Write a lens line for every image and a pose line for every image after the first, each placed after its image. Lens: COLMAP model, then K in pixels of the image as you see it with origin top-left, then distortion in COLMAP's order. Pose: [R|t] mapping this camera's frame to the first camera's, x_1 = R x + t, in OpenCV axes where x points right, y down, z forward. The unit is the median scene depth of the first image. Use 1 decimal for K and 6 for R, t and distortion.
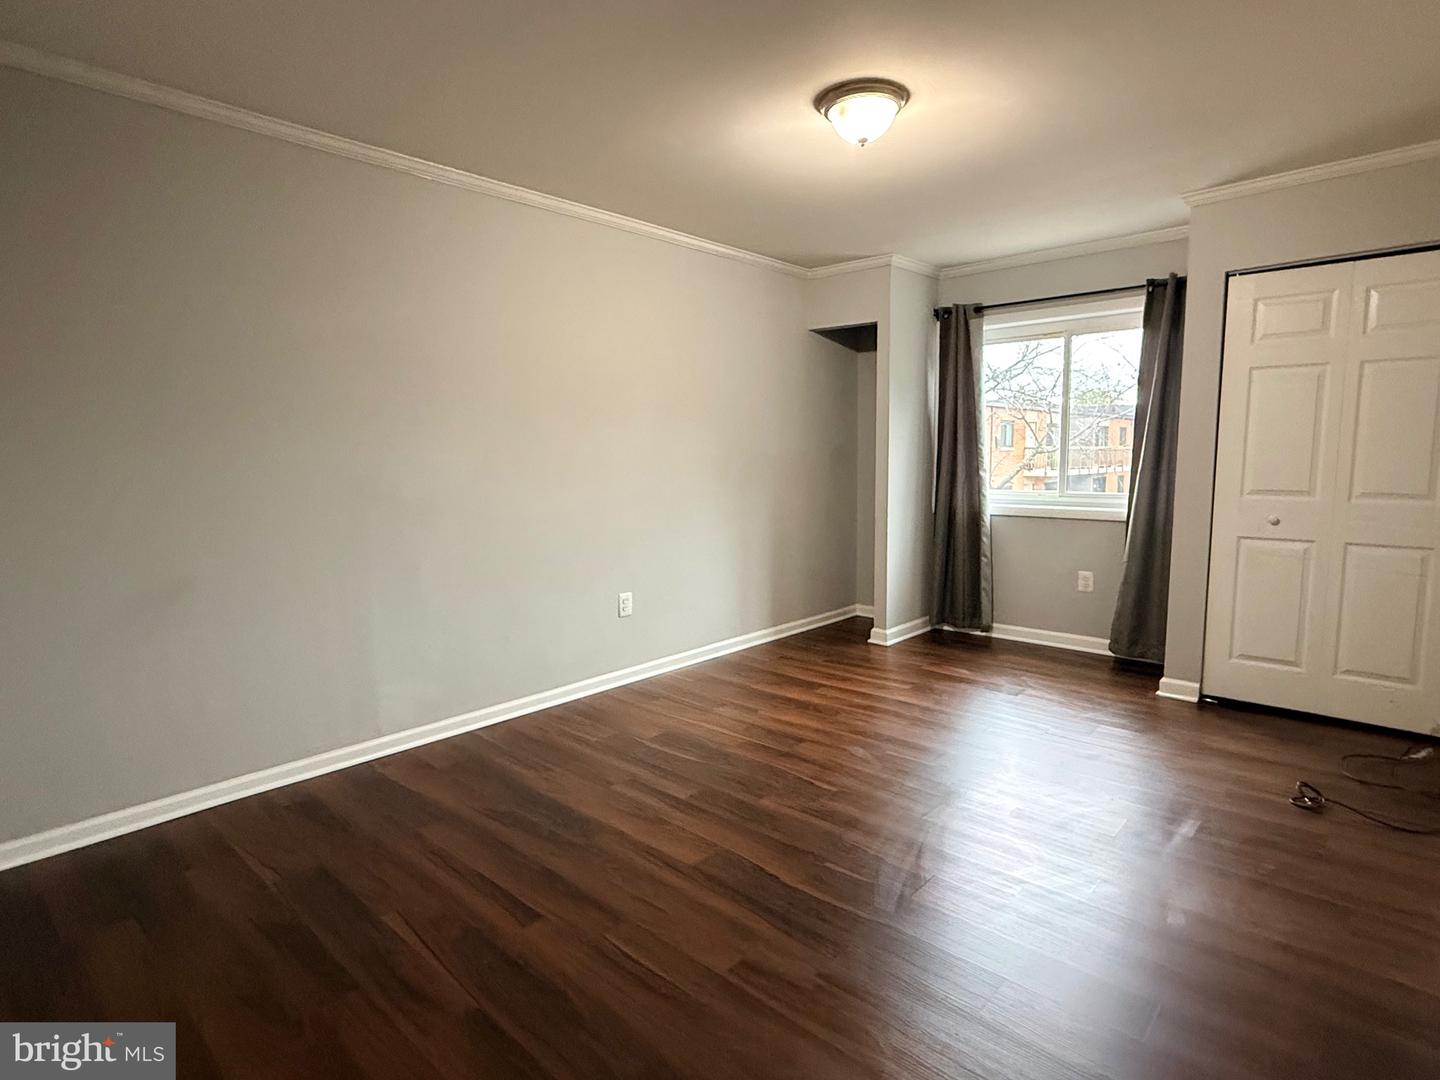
lens RADIAL K [[754.9, 0, 720.0], [0, 754.9, 540.0], [0, 0, 1]] dist [0.000294, 0.000050]
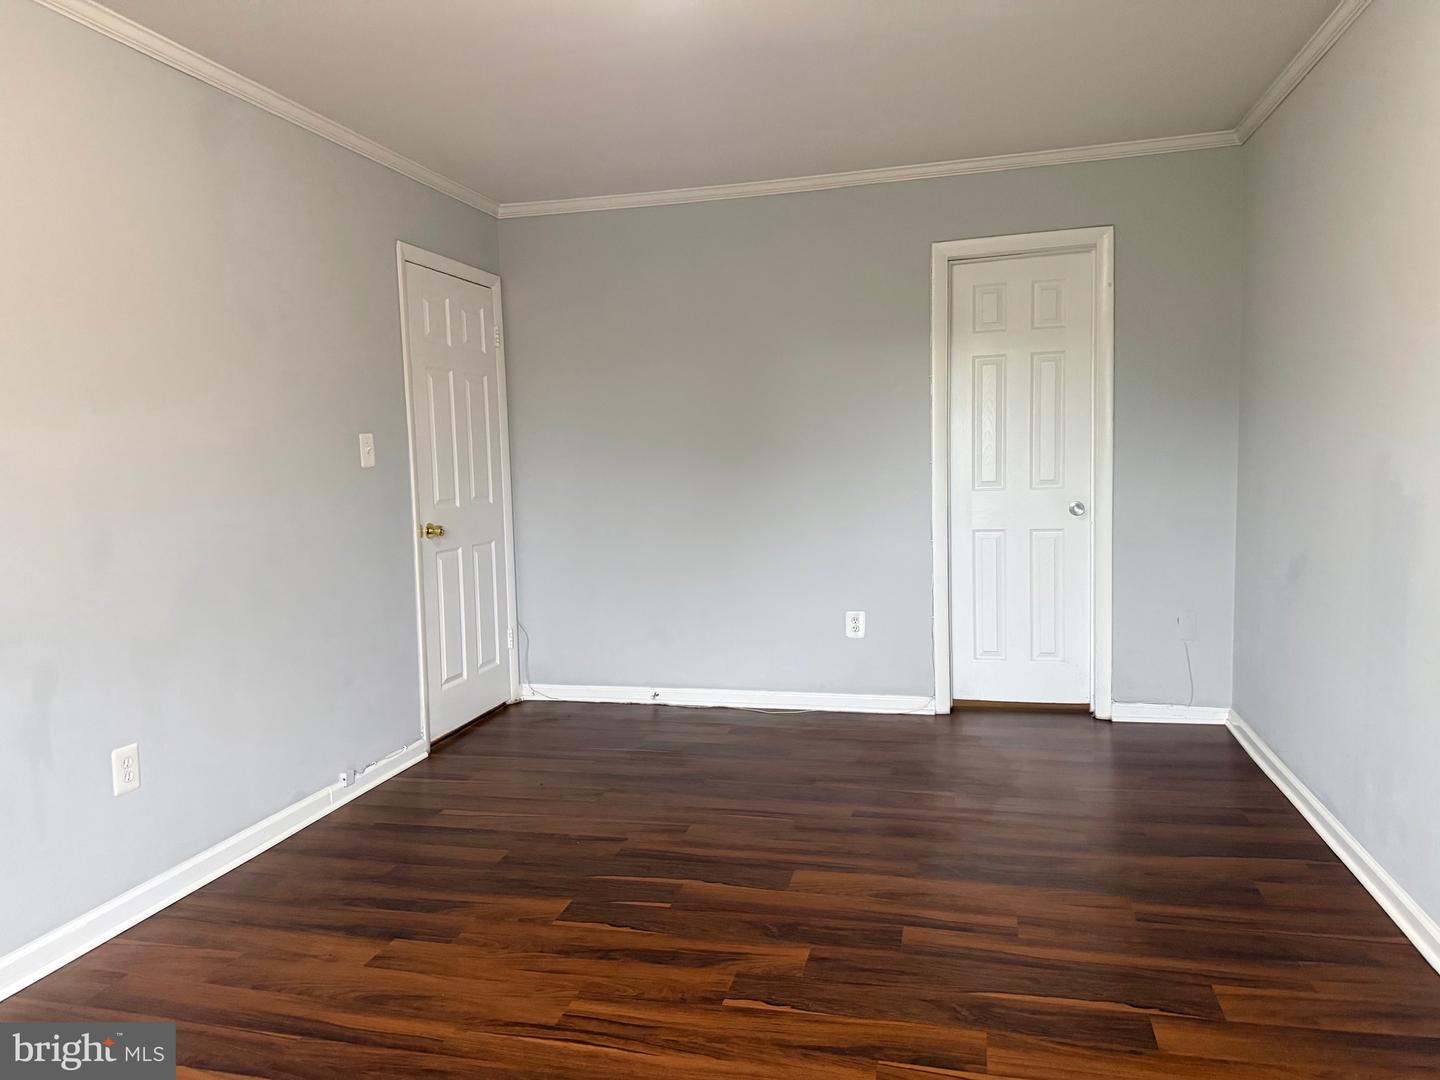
lens RADIAL K [[1016.7, 0, 720.0], [0, 1016.7, 540.0], [0, 0, 1]] dist [0.002716, 0.000217]
pose [[-0.885524, 0.059422, -0.460777, 0.526775], [-0.019558, 0.986140, 0.164759, -0.172383], [0.464181, 0.154909, -0.872089, 1.701865]]
